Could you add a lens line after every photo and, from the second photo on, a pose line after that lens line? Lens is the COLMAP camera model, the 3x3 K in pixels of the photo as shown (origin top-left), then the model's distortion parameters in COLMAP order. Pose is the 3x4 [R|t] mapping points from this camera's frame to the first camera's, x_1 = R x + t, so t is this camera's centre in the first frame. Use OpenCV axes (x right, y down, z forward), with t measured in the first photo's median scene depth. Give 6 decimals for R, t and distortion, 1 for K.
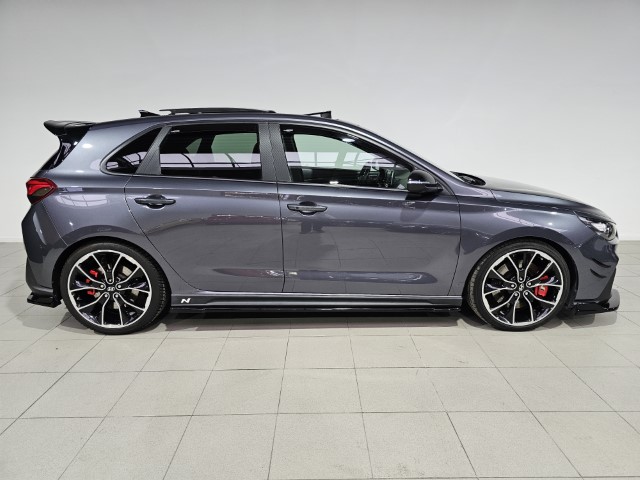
lens RADIAL K [[431.9, 0, 321.0], [0, 431.9, 241.7], [0, 0, 1]] dist [0.002961, 0.001160]
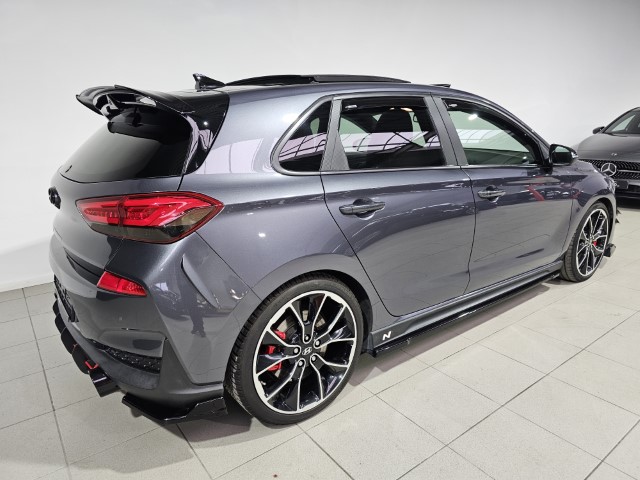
lens RADIAL K [[437.8, 0, 318.9], [0, 437.8, 241.6], [0, 0, 1]] dist [0.054036, -0.000324]
pose [[0.813784, -0.166531, 0.556797, -0.810901], [0.148854, 0.985834, 0.077294, -0.100715], [-0.561781, 0.019981, 0.827045, 0.440095]]
